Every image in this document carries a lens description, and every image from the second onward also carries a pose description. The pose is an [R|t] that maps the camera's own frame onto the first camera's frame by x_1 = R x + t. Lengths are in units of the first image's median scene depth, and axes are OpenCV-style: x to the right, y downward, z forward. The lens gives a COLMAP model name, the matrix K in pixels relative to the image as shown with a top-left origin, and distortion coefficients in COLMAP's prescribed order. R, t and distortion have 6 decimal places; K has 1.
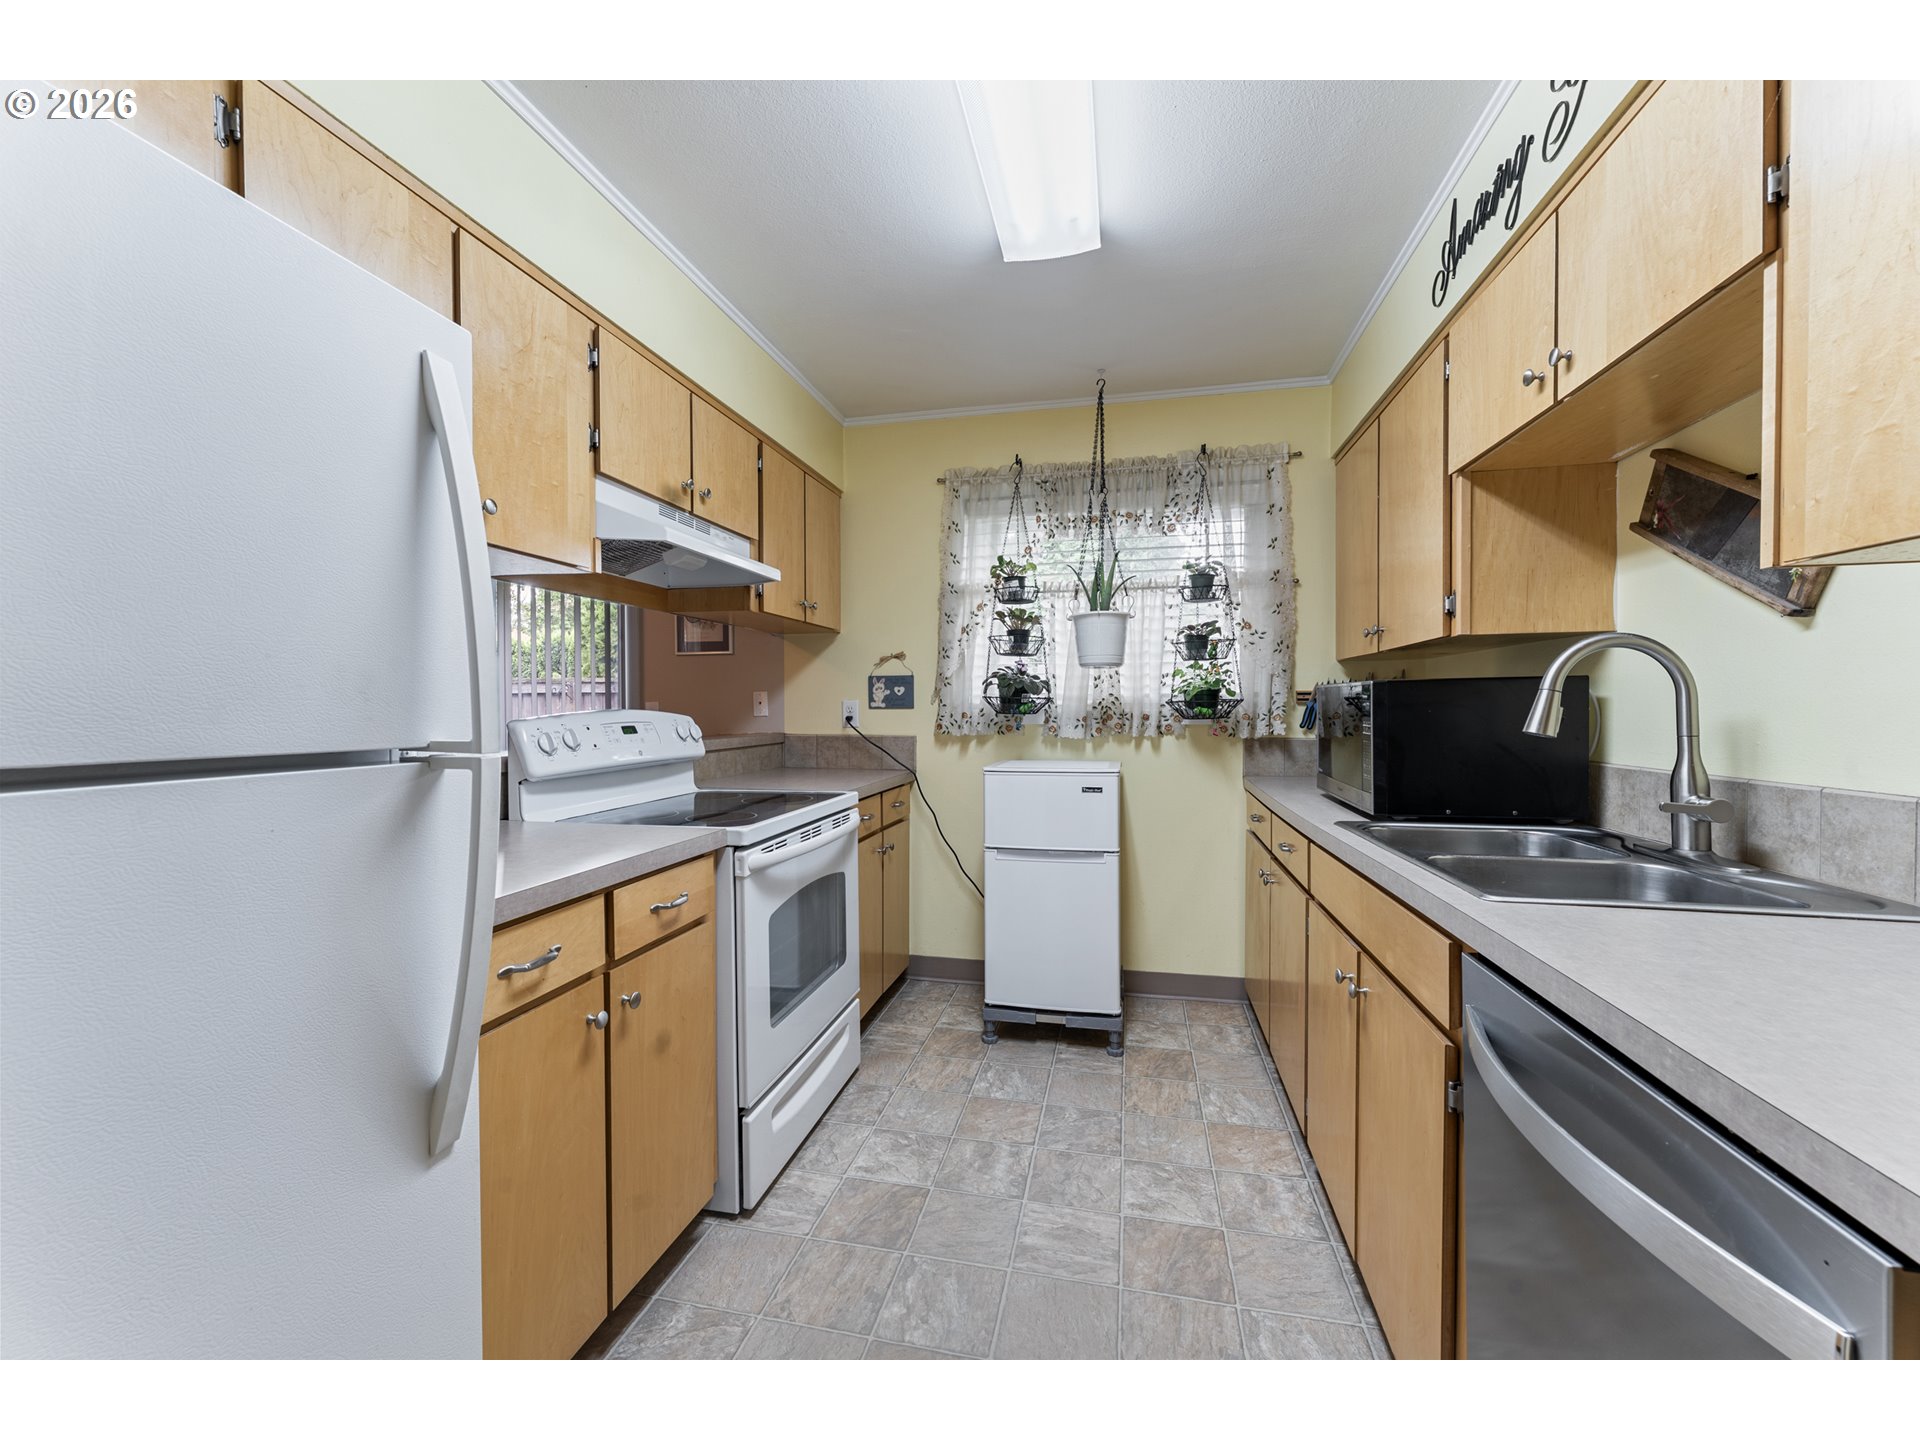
lens RADIAL K [[788.3, 0, 960.9], [0, 788.3, 710.1], [0, 0, 1]] dist [-0.000039, -0.000628]
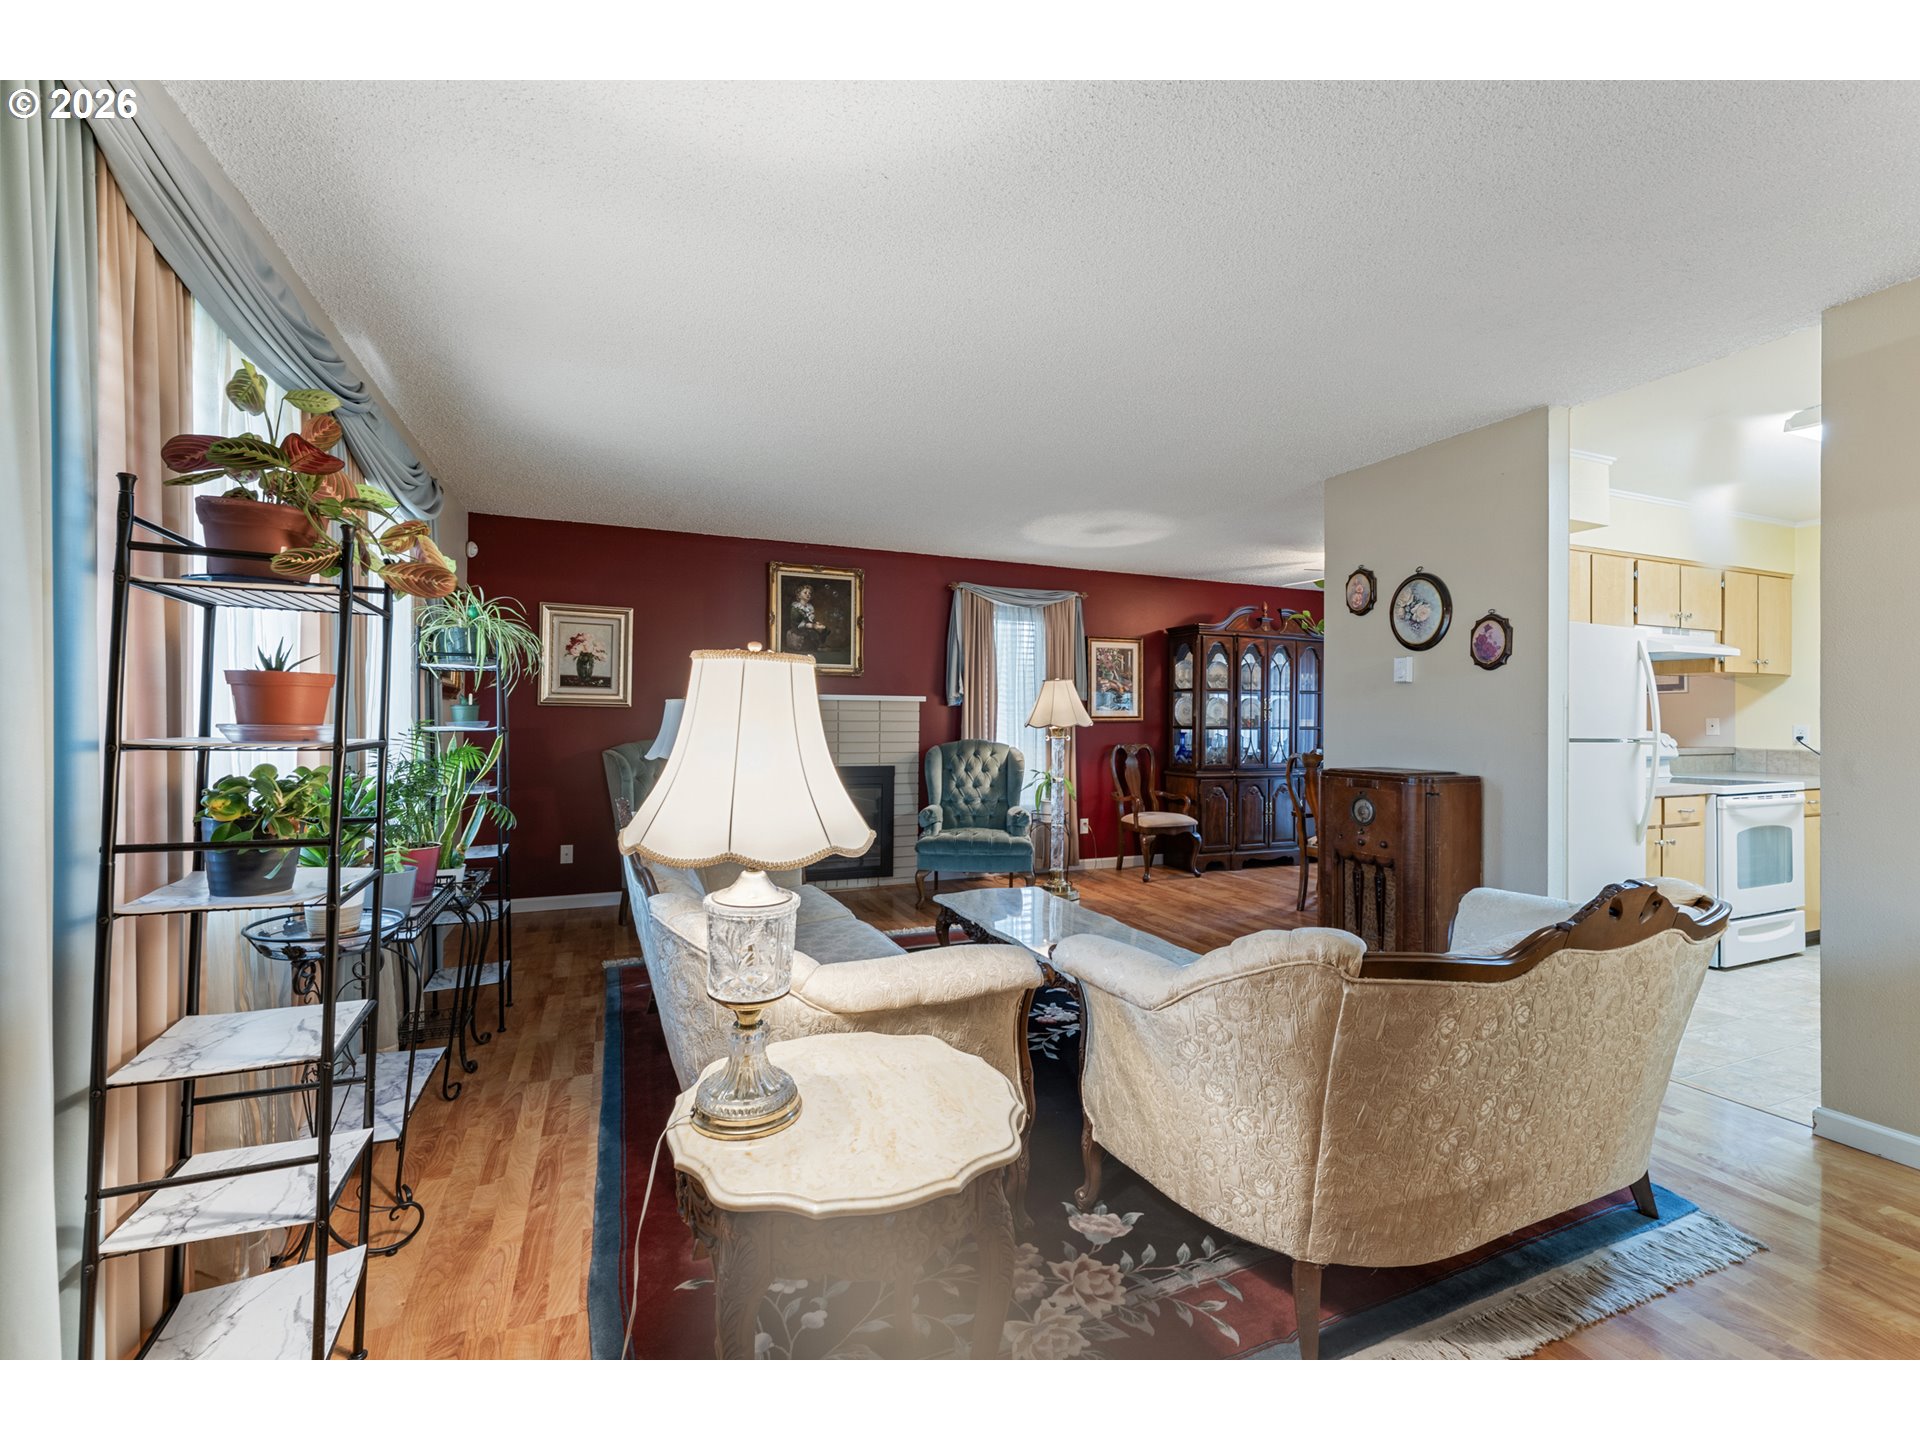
lens RADIAL K [[820.8, 0, 955.4], [0, 820.8, 721.4], [0, 0, 1]] dist [0.003251, 0.000504]
pose [[0.580425, 0.005147, -0.814298, 0.438896], [-0.010430, 0.999945, -0.001115, -0.002706], [0.814247, 0.009141, 0.580446, -2.614235]]
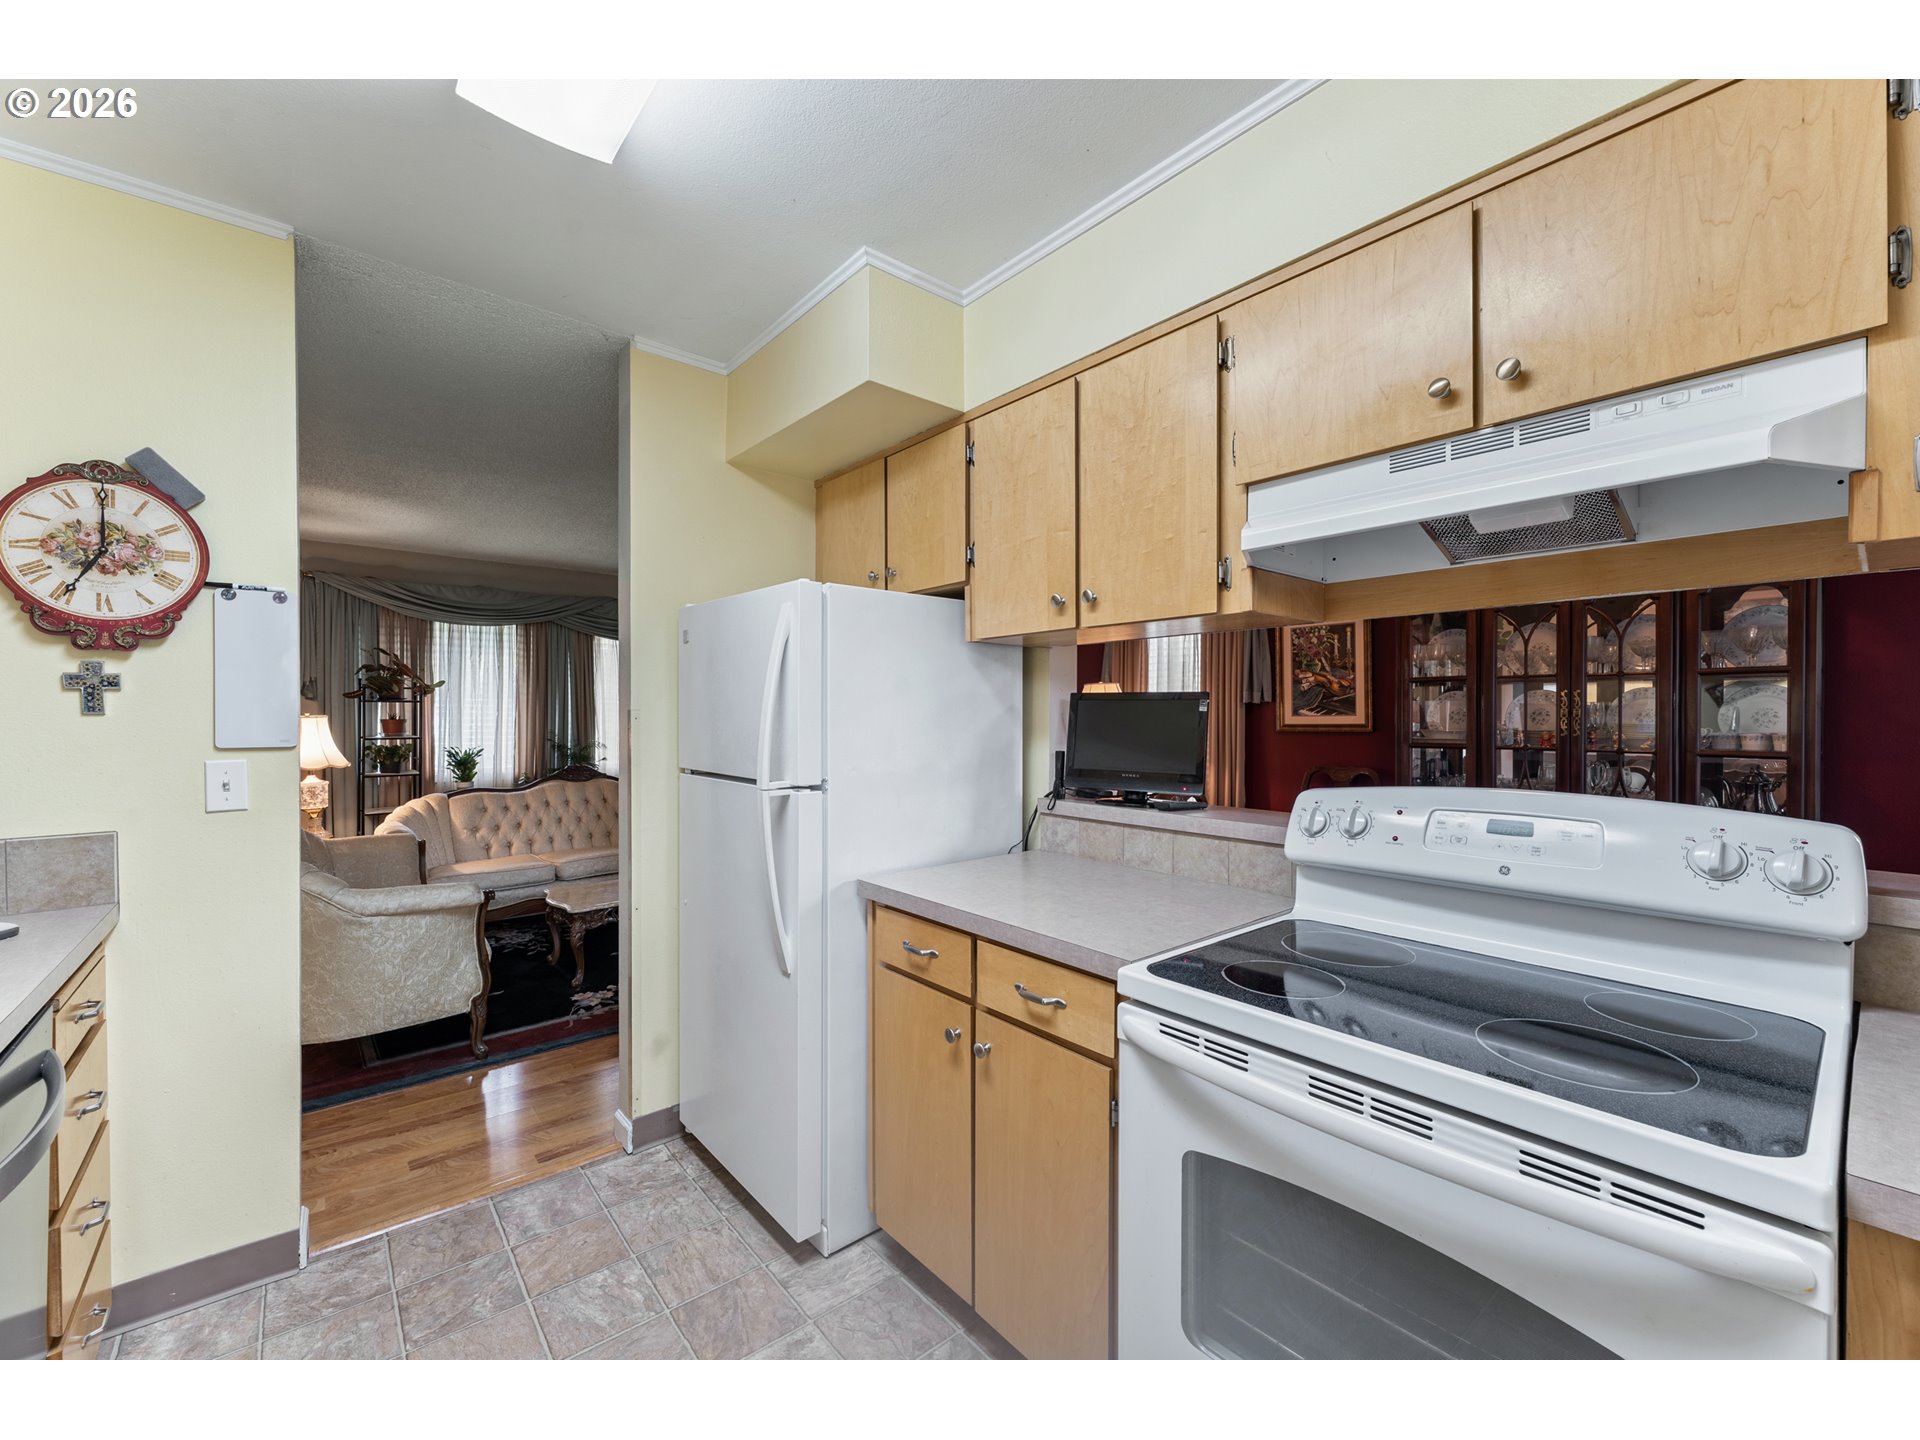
lens RADIAL K [[788.3, 0, 996.5], [0, 788.3, 738.6], [0, 0, 1]] dist [-0.000039, -0.000628]
pose [[-0.594253, 0.006863, -0.804249, 0.269774], [-0.021243, 0.999481, 0.024225, -0.047443], [0.803997, 0.031481, -0.593799, 1.082509]]
